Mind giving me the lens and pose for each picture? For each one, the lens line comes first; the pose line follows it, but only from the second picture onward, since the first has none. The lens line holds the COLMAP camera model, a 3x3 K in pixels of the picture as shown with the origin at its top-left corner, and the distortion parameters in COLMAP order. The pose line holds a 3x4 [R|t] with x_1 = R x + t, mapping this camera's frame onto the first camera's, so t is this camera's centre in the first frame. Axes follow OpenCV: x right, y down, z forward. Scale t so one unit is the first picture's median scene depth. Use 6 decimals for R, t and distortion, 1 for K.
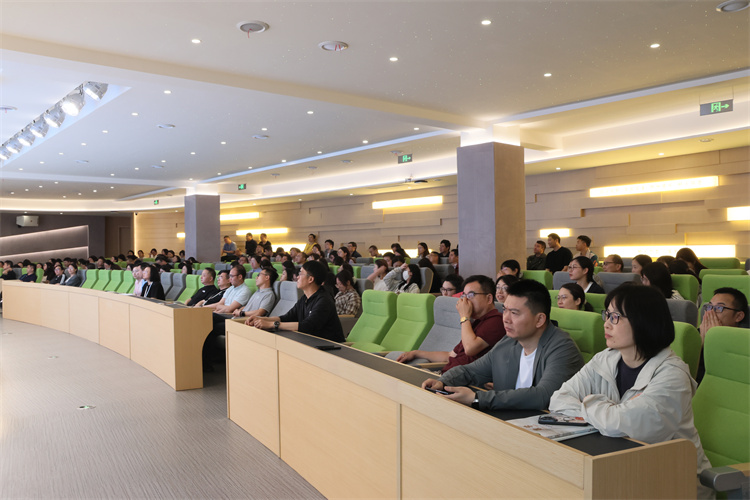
lens RADIAL K [[654.1, 0, 375.0], [0, 654.1, 250.0], [0, 0, 1]] dist [-0.020603, -0.005885]
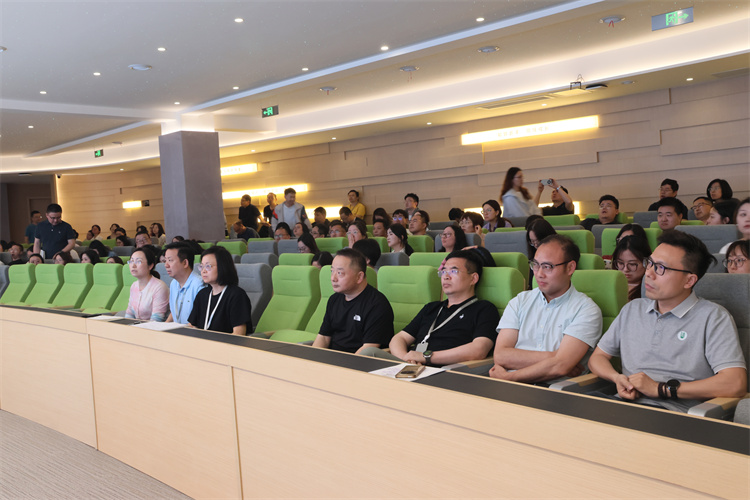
lens RADIAL K [[654.1, 0, 375.0], [0, 654.1, 250.0], [0, 0, 1]] dist [-0.020603, -0.005885]
pose [[0.986637, -0.062263, 0.150571, -0.185178], [0.054190, 0.996894, 0.057144, -0.000945], [-0.153661, -0.048221, 0.986946, 0.356474]]
